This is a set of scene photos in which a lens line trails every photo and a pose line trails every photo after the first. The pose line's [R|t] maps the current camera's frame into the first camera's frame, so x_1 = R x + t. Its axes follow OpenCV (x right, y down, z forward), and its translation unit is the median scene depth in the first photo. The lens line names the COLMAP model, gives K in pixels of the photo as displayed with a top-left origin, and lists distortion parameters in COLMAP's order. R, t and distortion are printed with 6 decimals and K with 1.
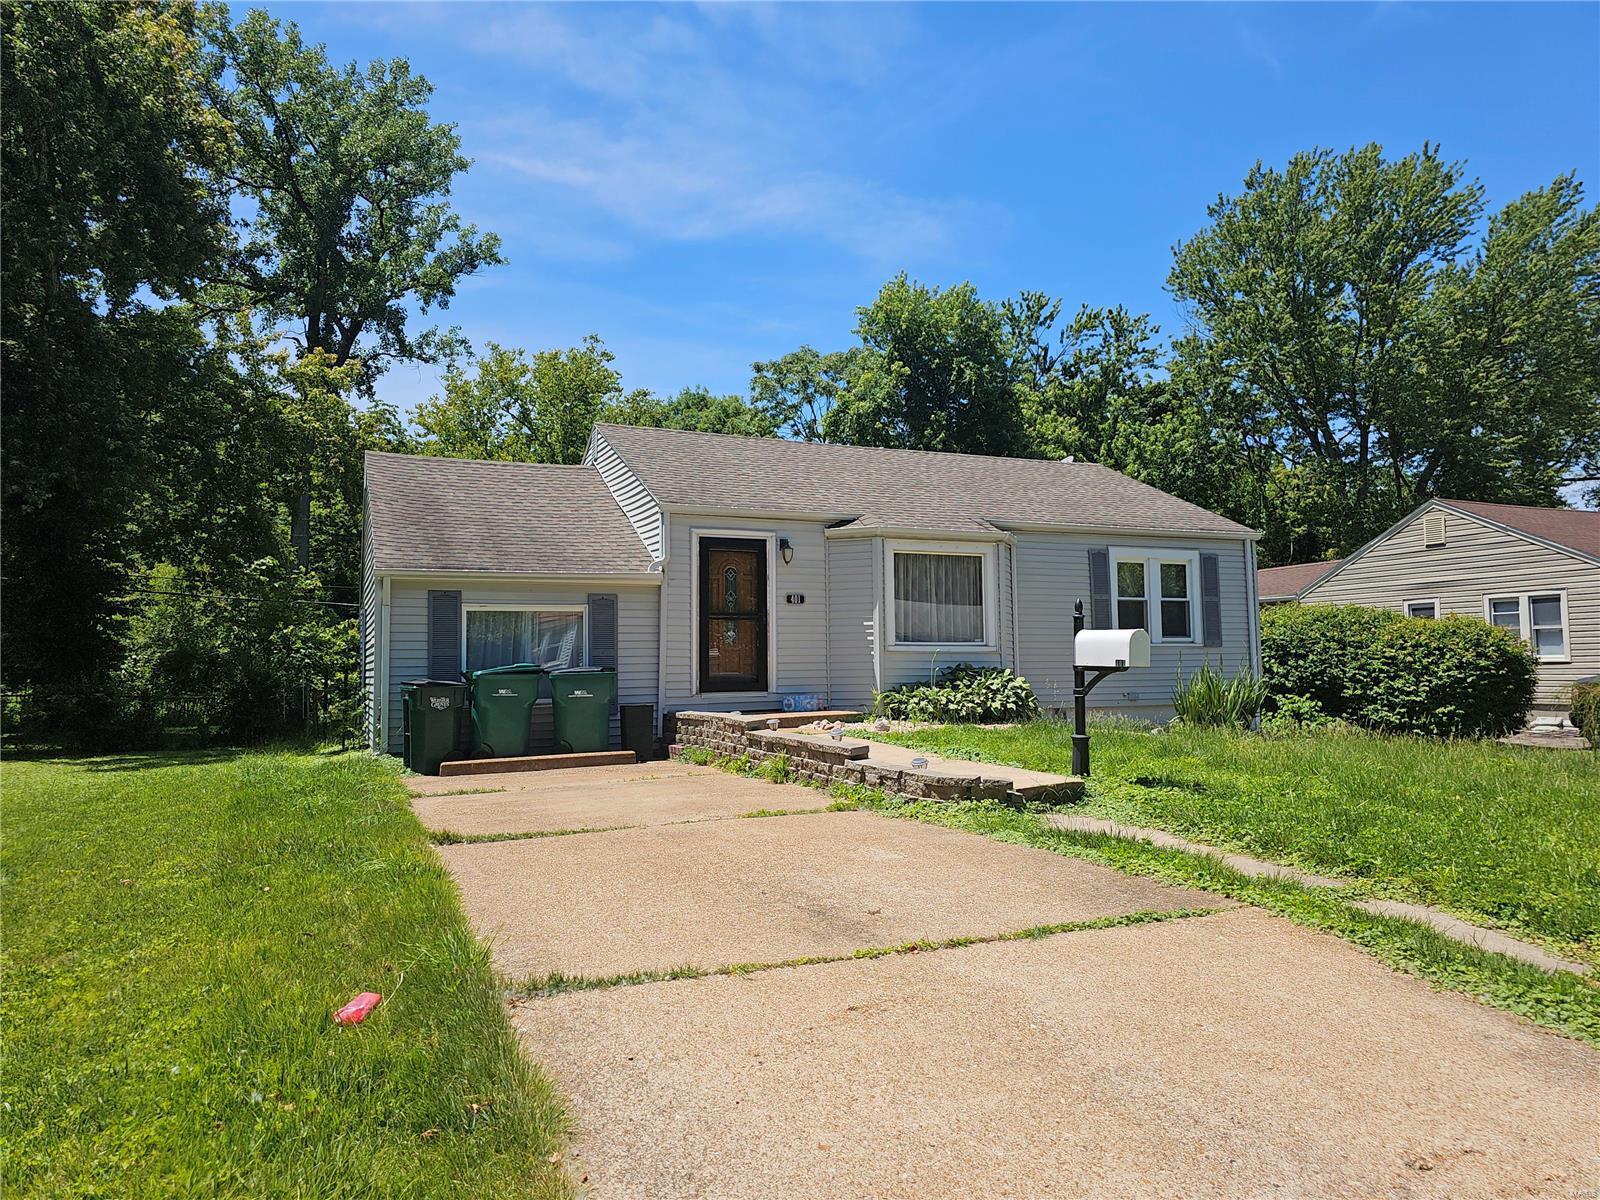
lens RADIAL K [[1066.7, 0, 806.1], [0, 1066.7, 601.6], [0, 0, 1]] dist [0.079557, -0.075372]
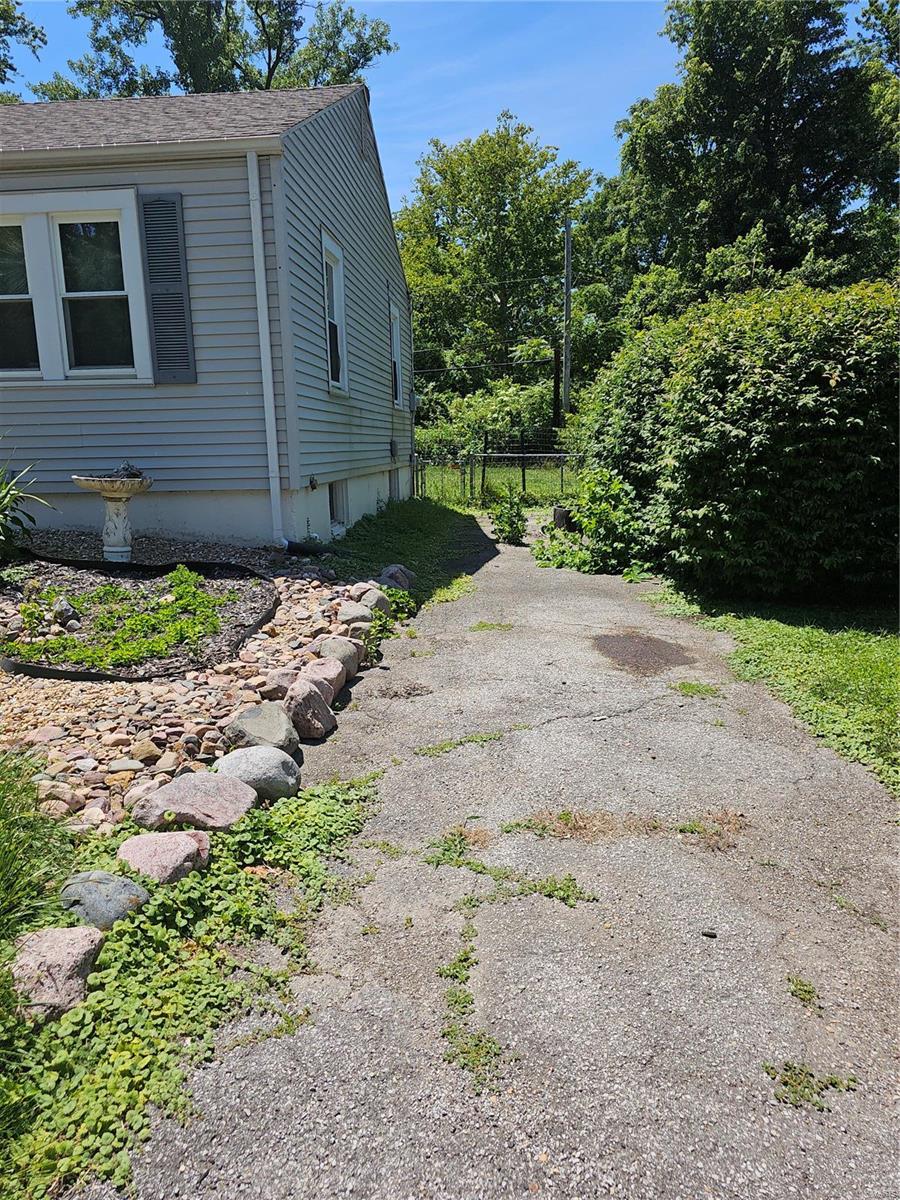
lens RADIAL K [[827.0, 0, 450.4], [0, 827.0, 569.7], [0, 0, 1]] dist [0.069755, -0.042976]
pose [[0.874947, 0.065198, -0.479810, 0.701654], [0.044188, 0.976008, 0.213202, 0.049668], [0.482199, -0.207742, 0.851074, 0.706451]]
